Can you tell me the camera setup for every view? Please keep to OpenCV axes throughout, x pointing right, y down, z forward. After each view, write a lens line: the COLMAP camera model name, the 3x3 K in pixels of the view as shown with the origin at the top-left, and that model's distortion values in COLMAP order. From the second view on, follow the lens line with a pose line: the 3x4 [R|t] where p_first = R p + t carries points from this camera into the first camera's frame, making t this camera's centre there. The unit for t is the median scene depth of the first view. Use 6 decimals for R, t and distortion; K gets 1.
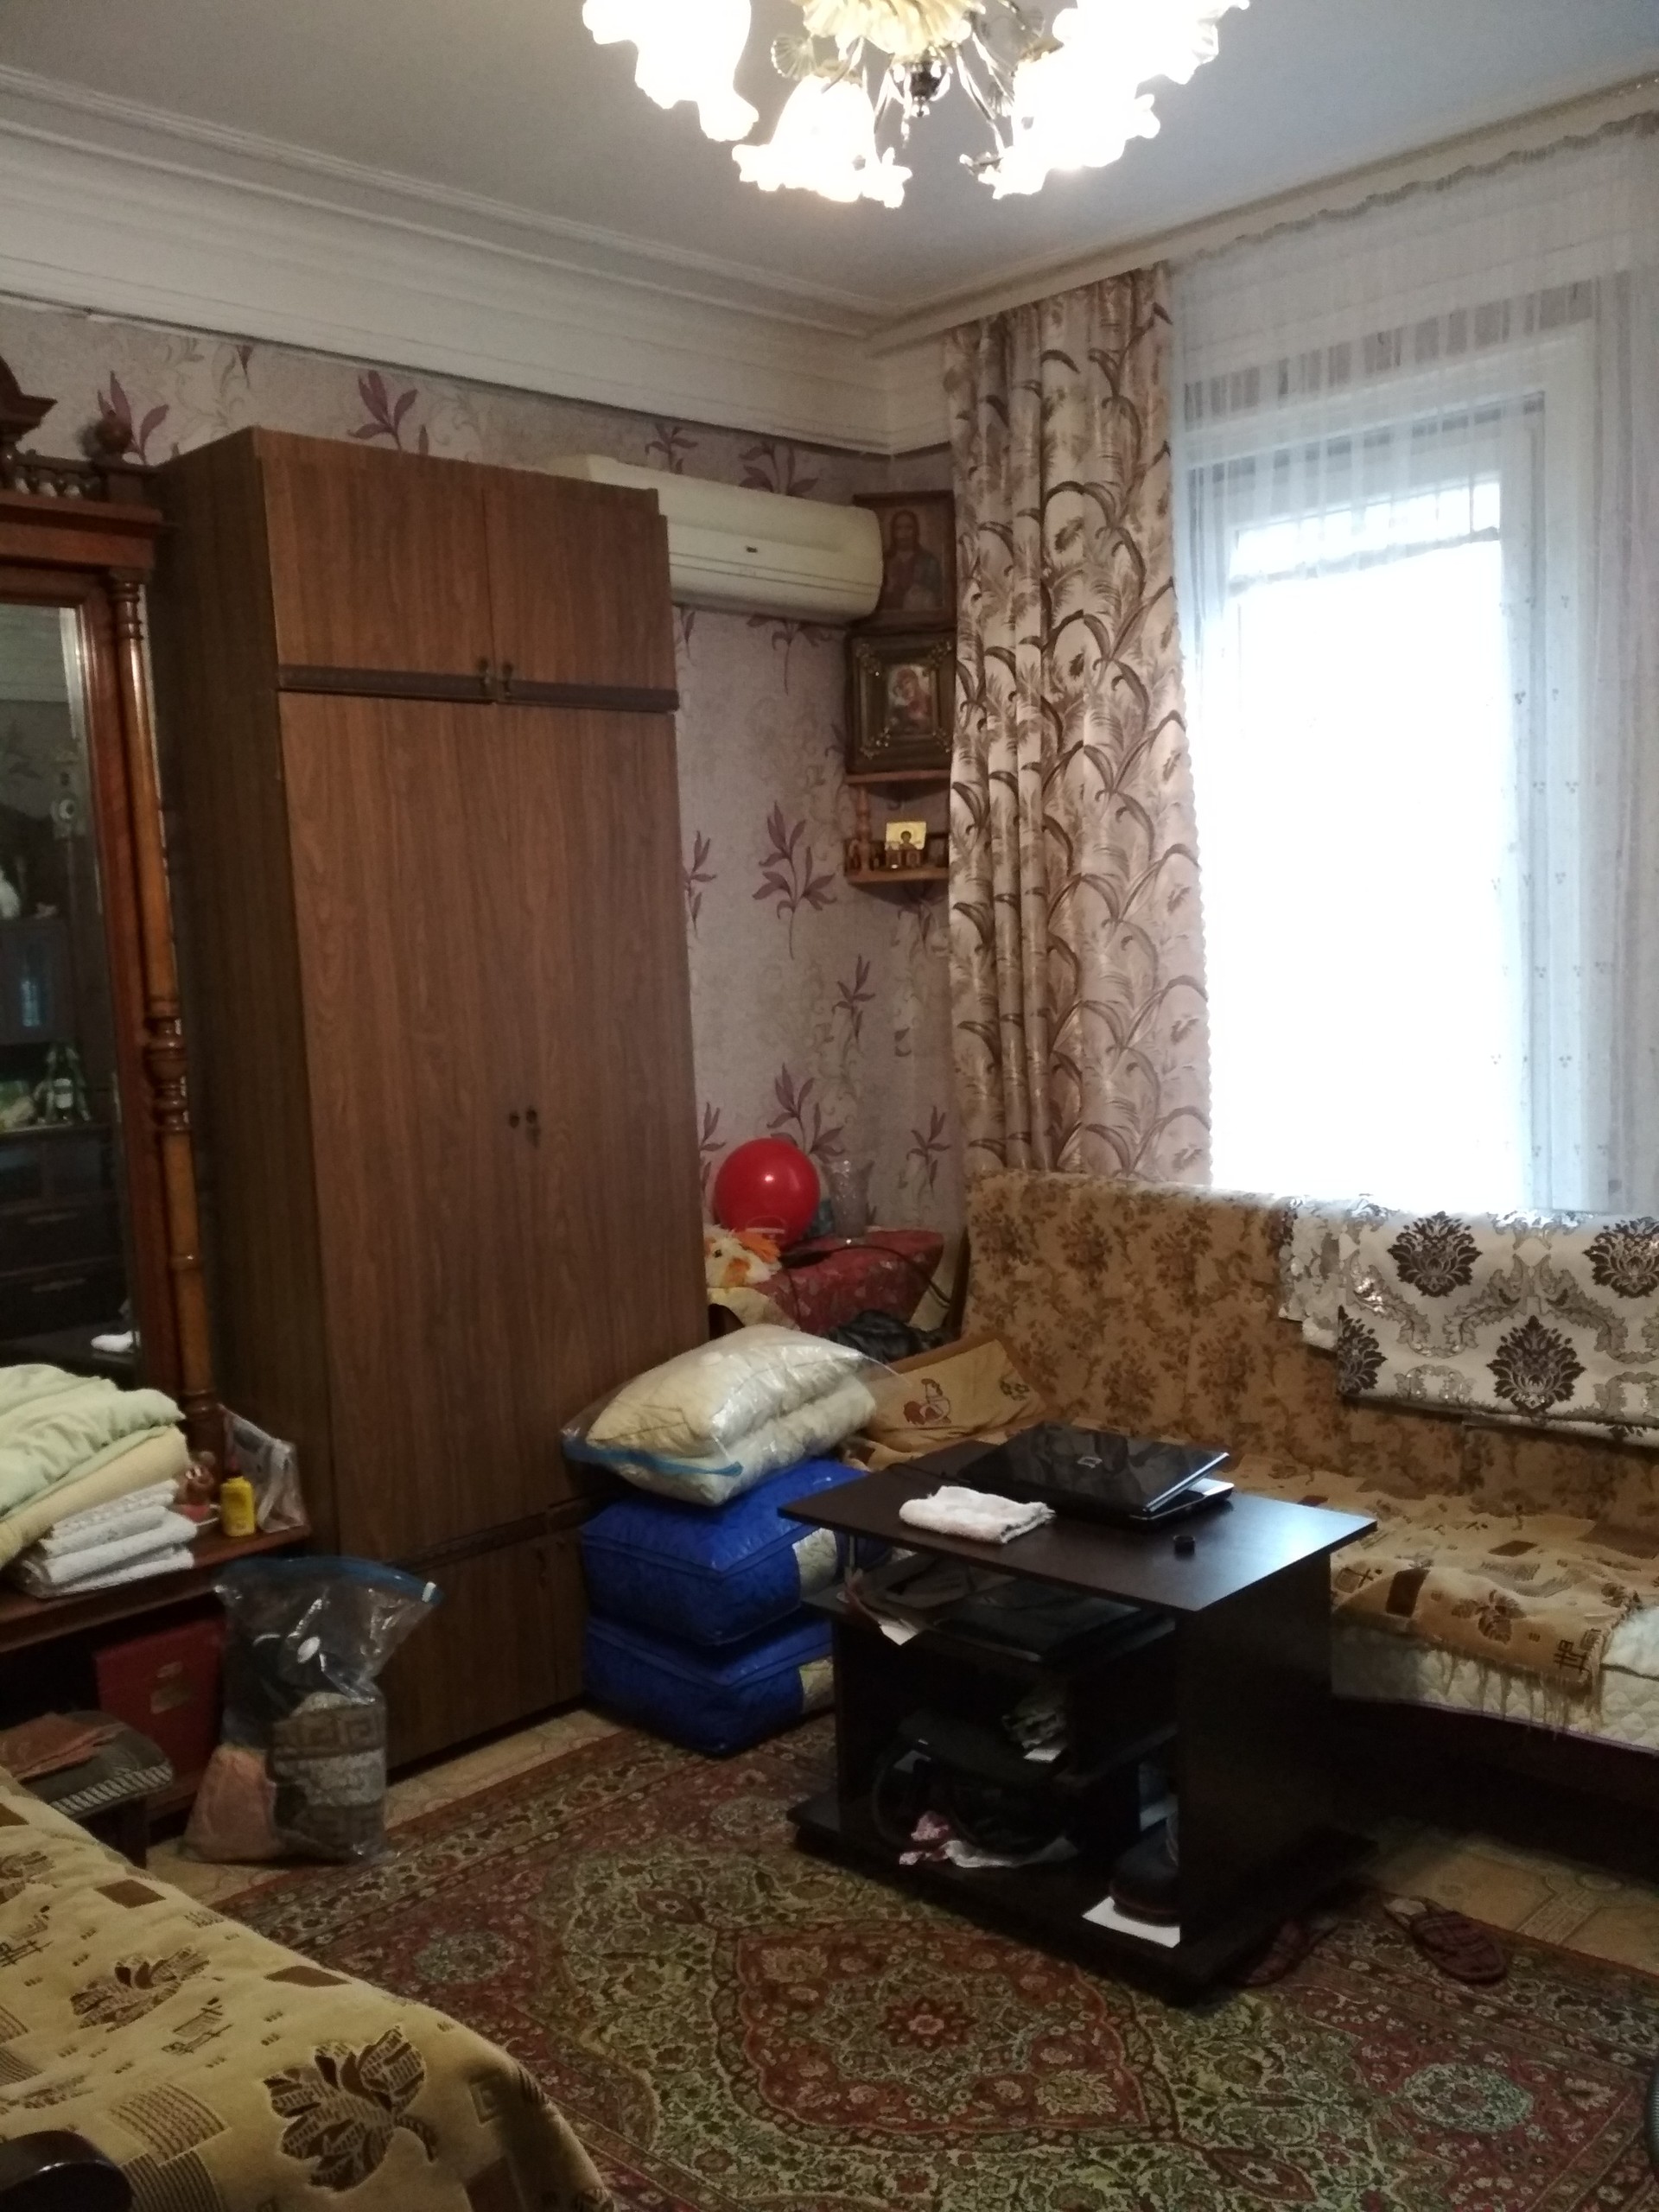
lens RADIAL K [[2014.0, 0, 831.8], [0, 2014.0, 1145.9], [0, 0, 1]] dist [0.155340, -0.317239]
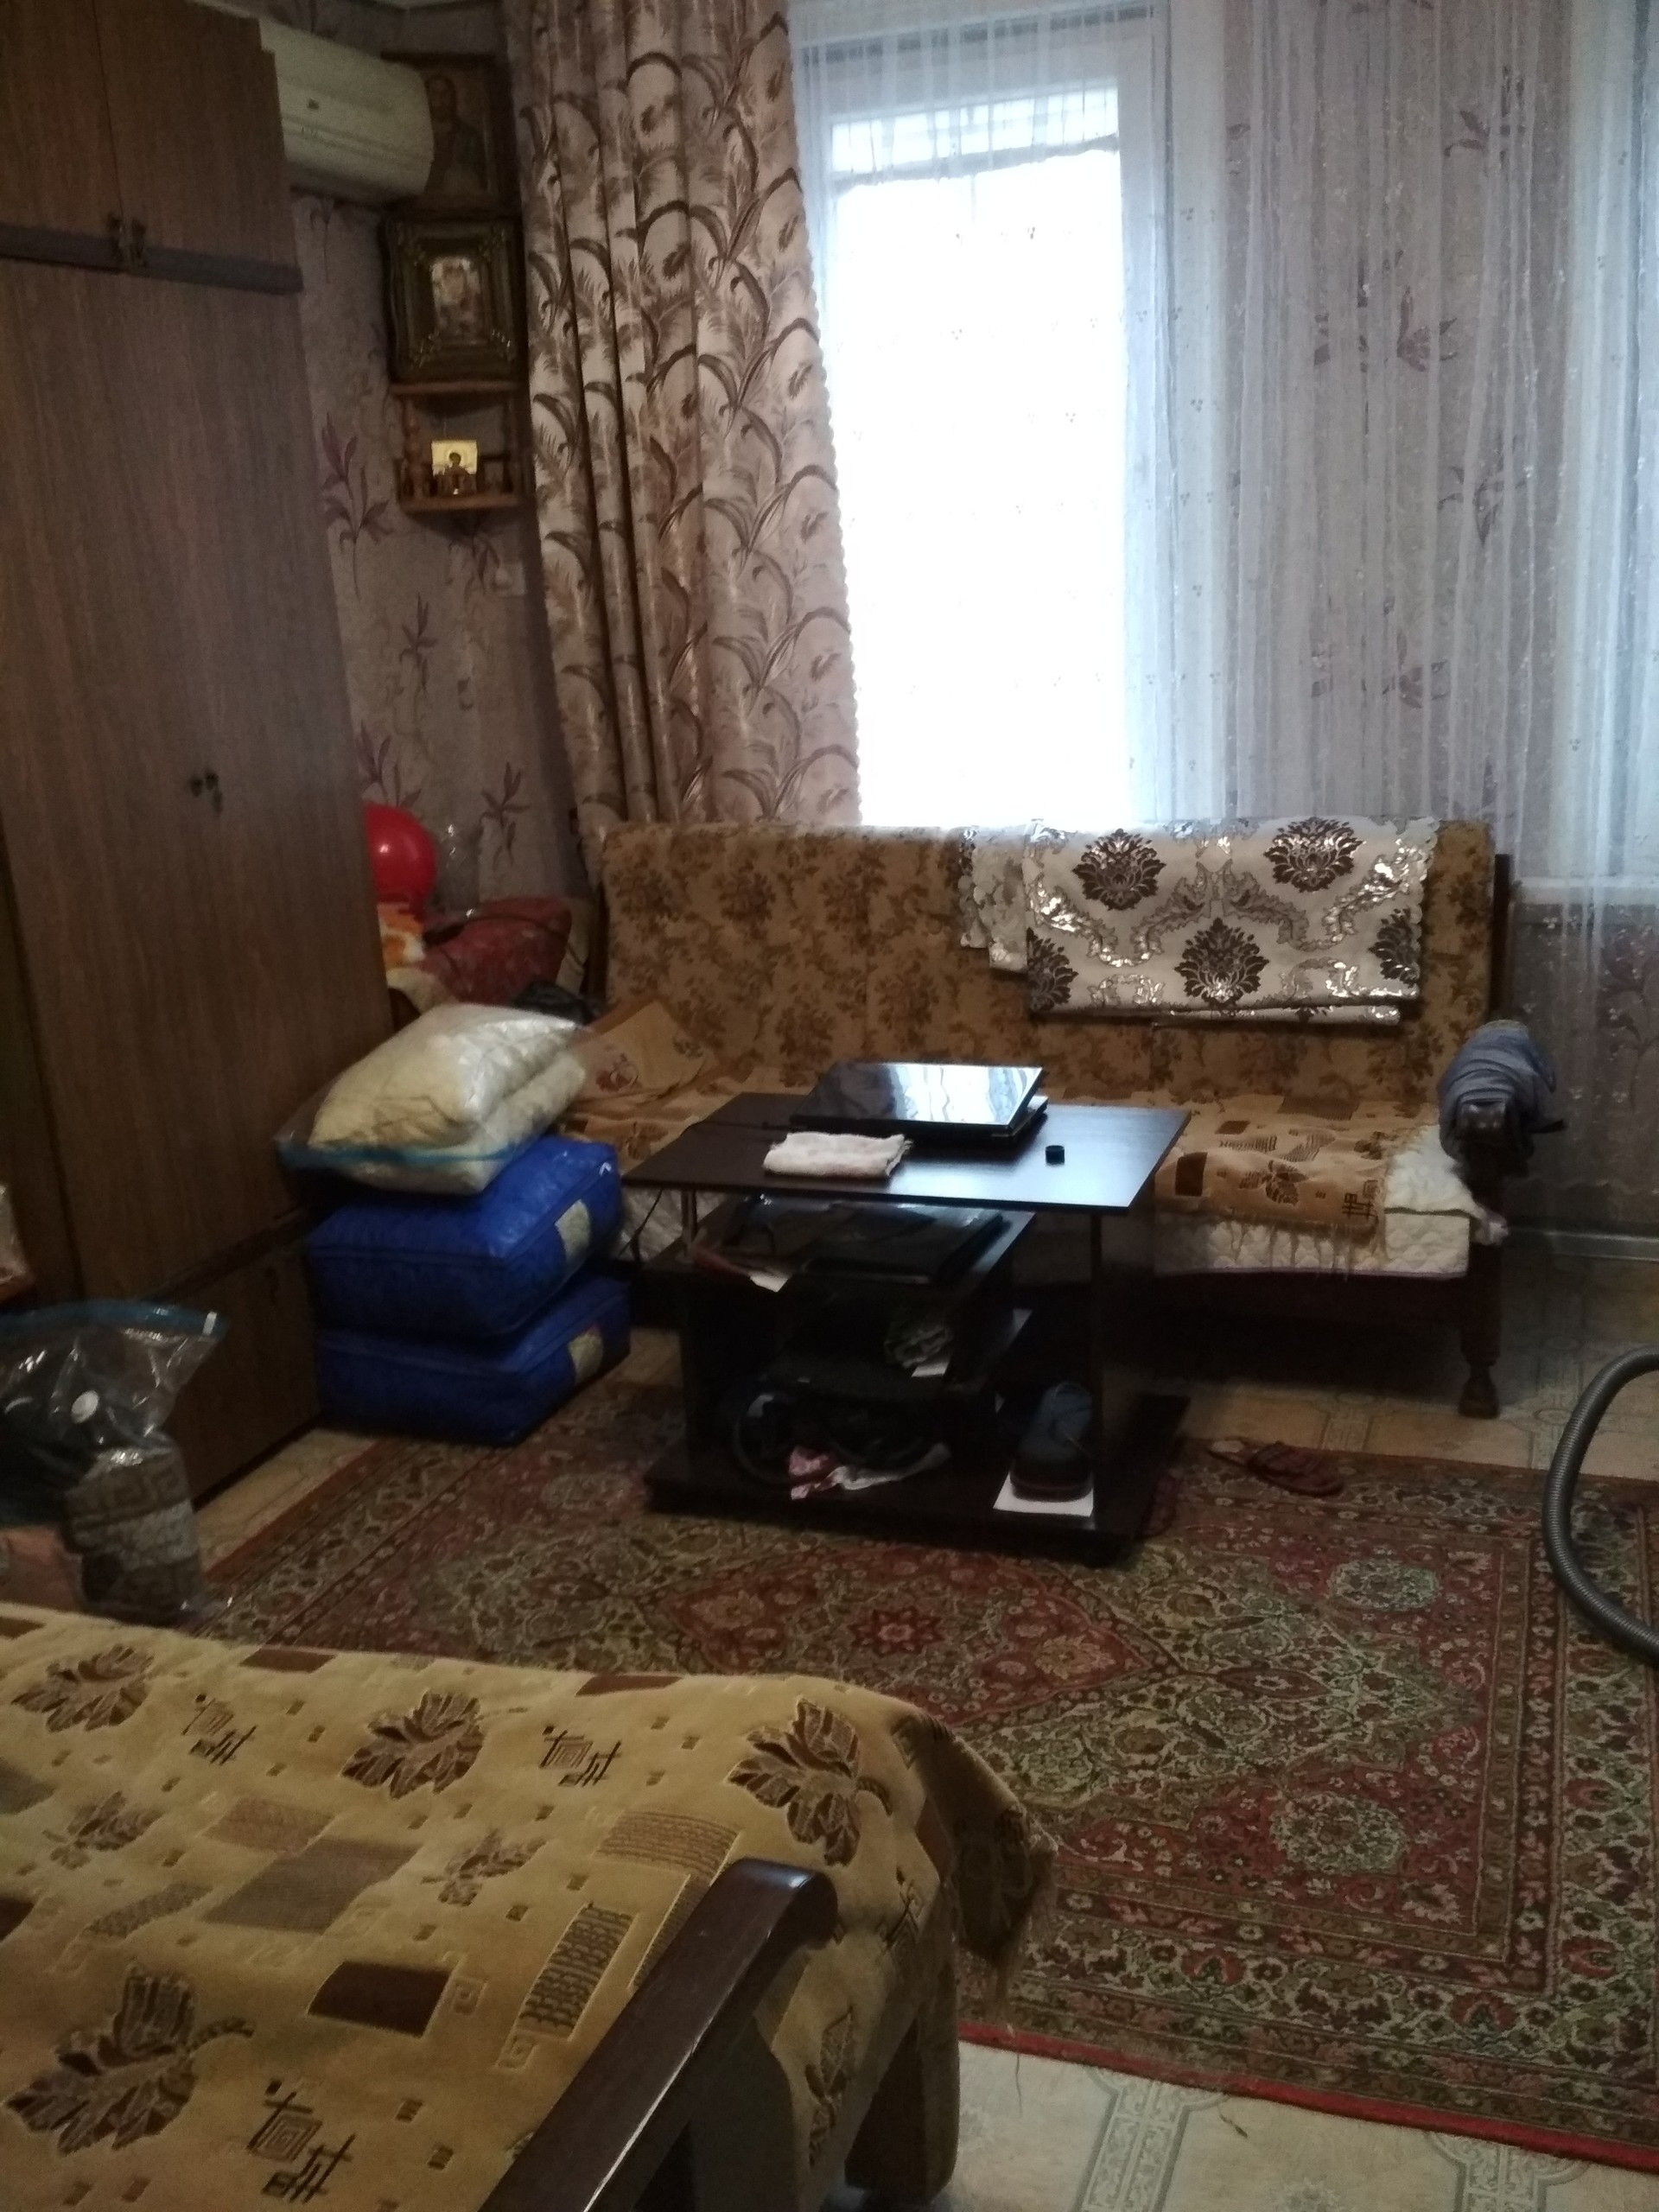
lens RADIAL K [[2014.0, 0, 831.8], [0, 2014.0, 1145.9], [0, 0, 1]] dist [0.155340, -0.317239]
pose [[0.912794, -0.122617, 0.389579, -0.261769], [0.061411, 0.984230, 0.165892, 0.010106], [-0.403777, -0.127501, 0.905929, 0.083716]]
